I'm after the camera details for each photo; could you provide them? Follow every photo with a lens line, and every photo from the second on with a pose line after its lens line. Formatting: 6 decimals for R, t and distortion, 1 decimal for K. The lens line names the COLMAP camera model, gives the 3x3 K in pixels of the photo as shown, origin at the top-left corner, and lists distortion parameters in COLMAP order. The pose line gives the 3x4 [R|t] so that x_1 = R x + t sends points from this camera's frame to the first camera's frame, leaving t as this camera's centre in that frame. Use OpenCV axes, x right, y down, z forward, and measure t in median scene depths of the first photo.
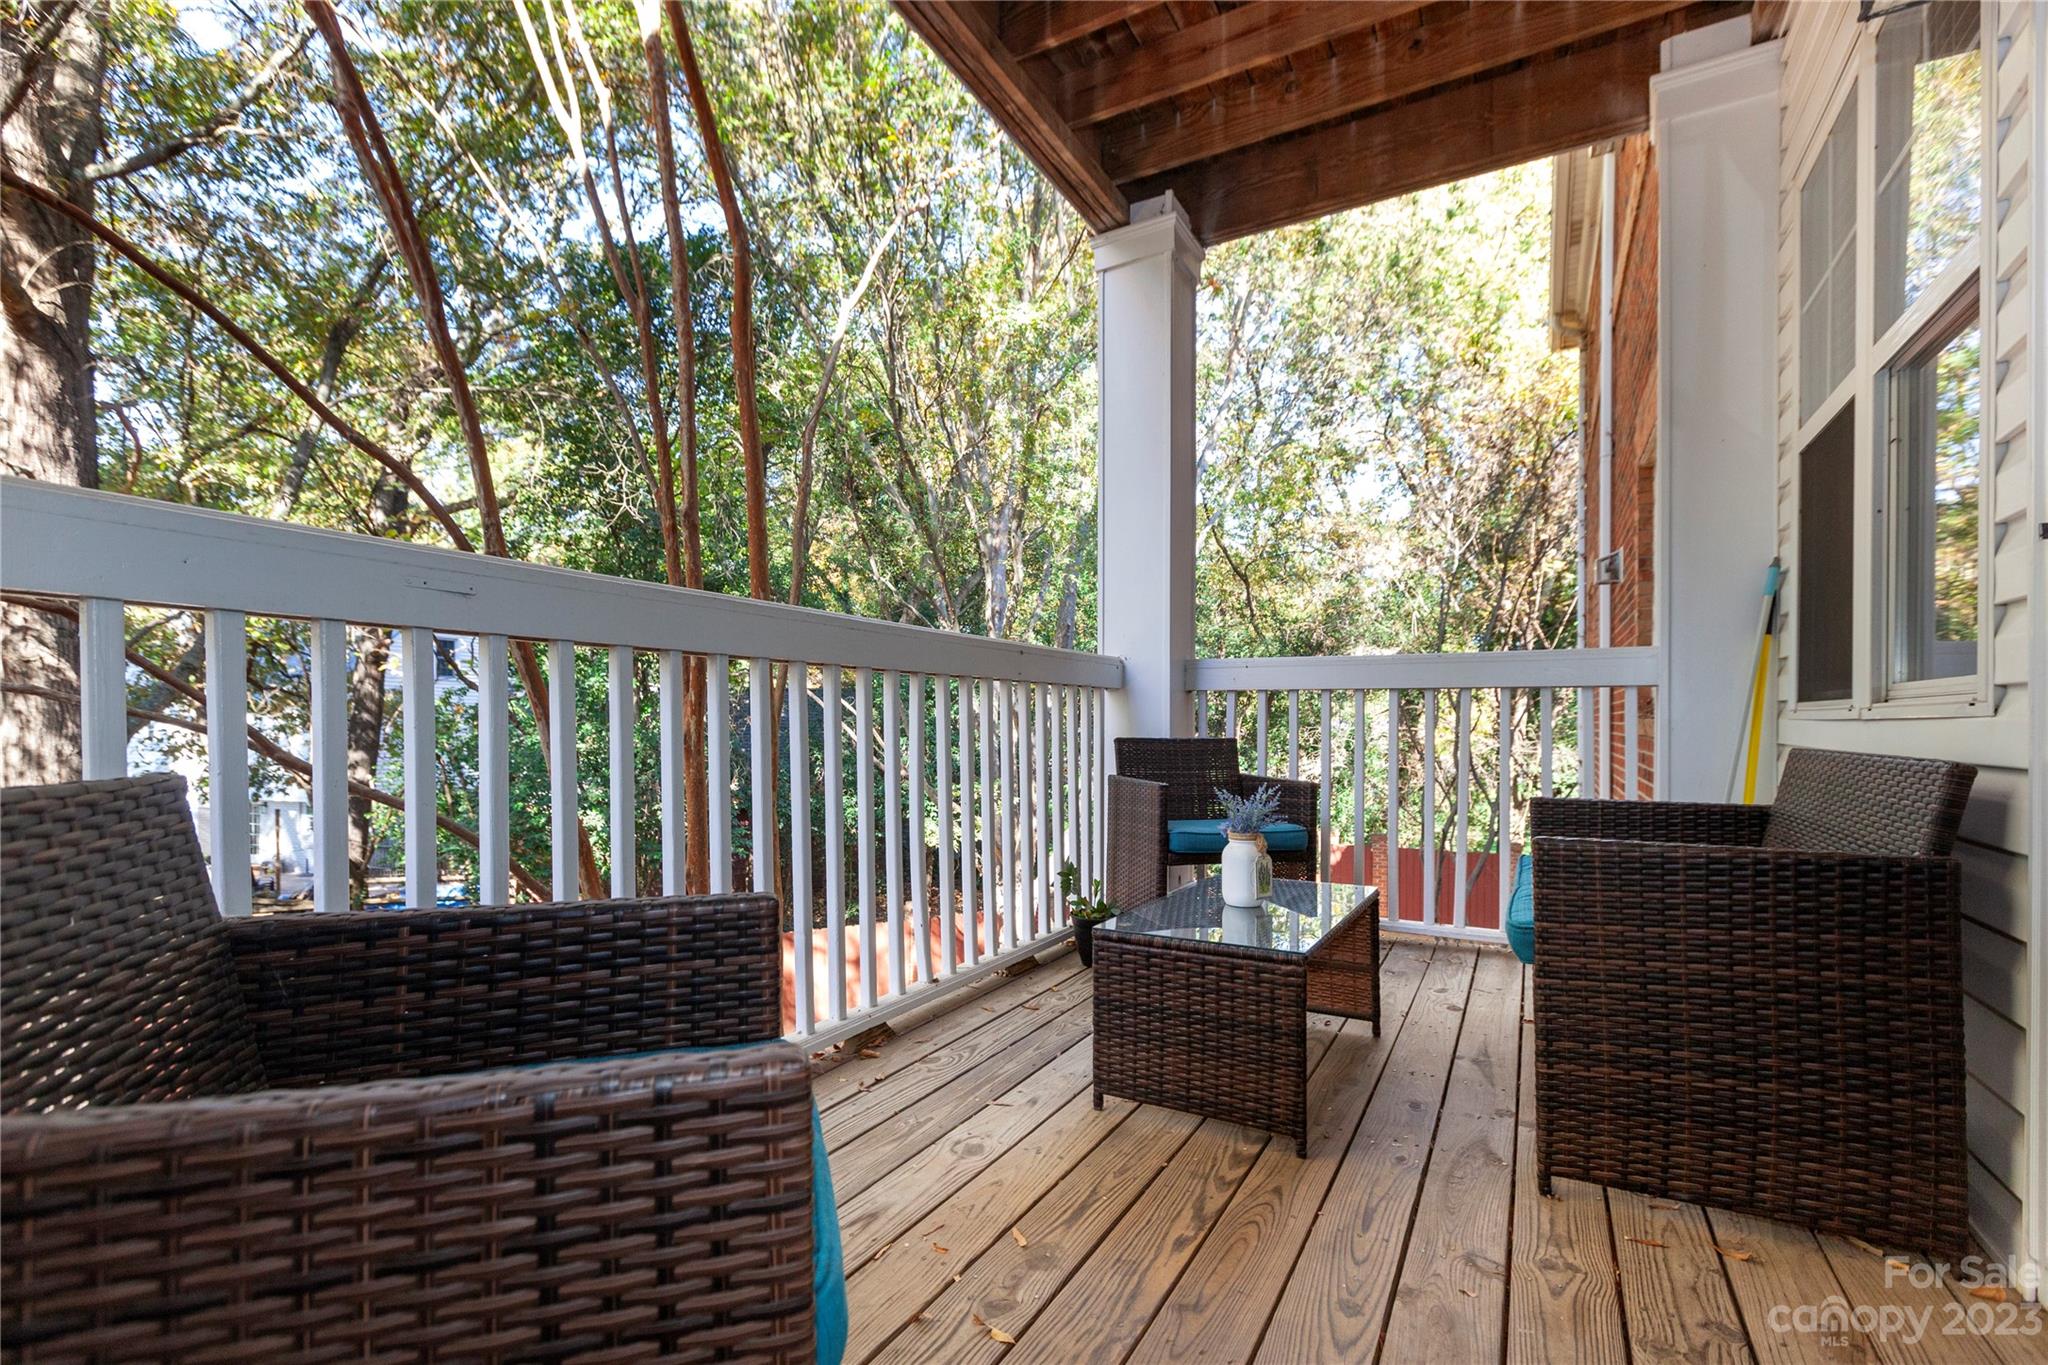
lens RADIAL K [[902.7, 0, 1025.7], [0, 902.7, 743.0], [0, 0, 1]] dist [0.001297, 0.000103]
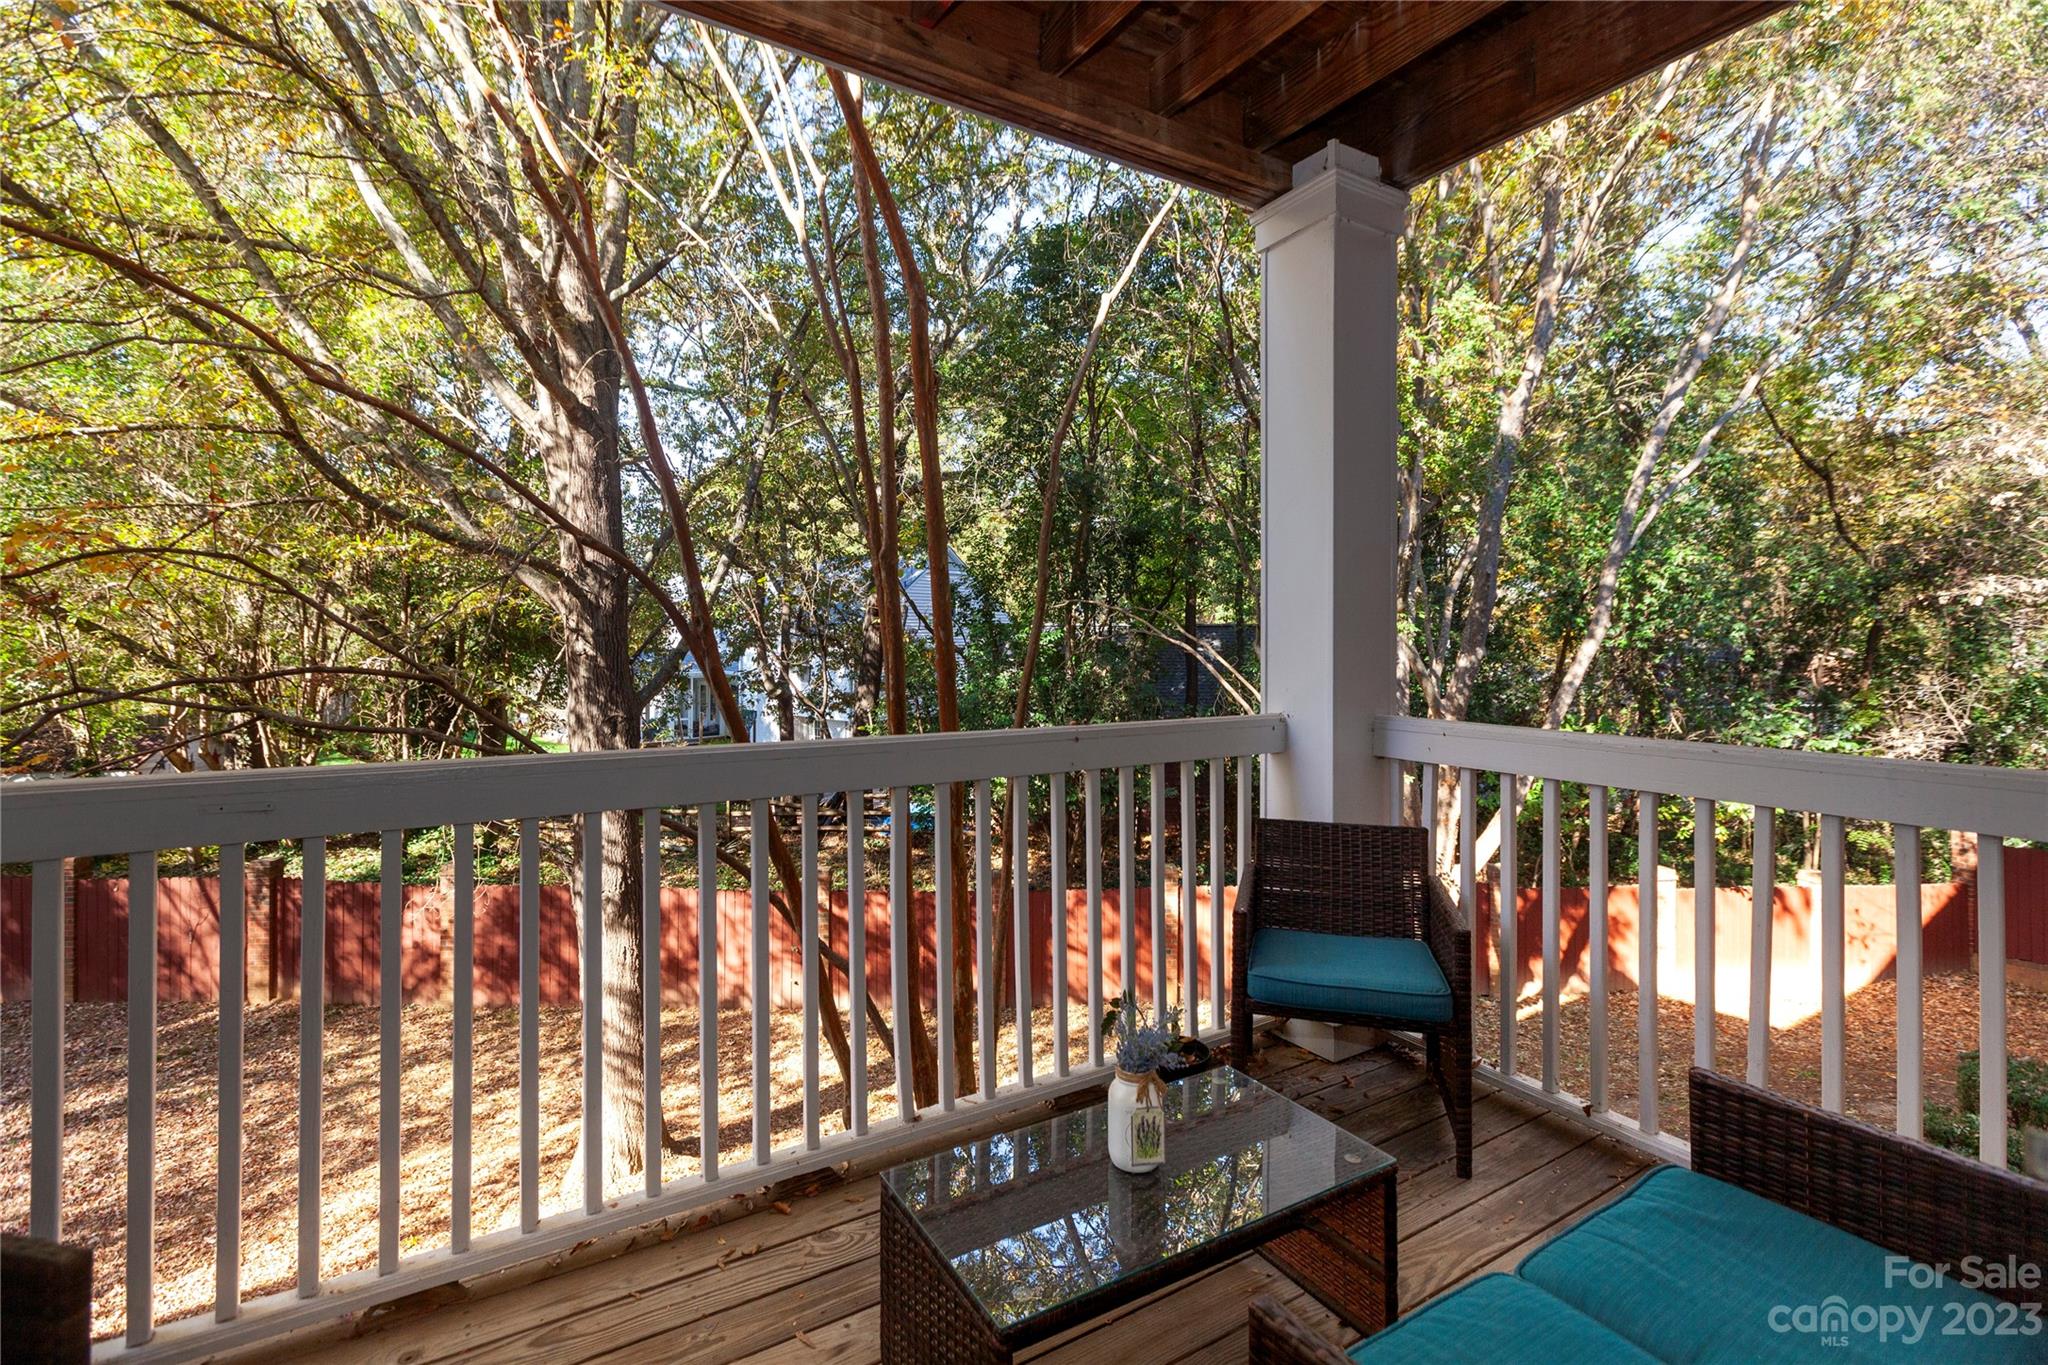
lens RADIAL K [[923.9, 0, 1008.0], [0, 923.9, 661.7], [0, 0, 1]] dist [0.001698, 0.000169]
pose [[0.874510, 0.008419, -0.484935, 0.298722], [-0.017024, 0.999766, -0.013344, -0.130534], [0.484709, 0.019925, 0.874449, 0.151015]]
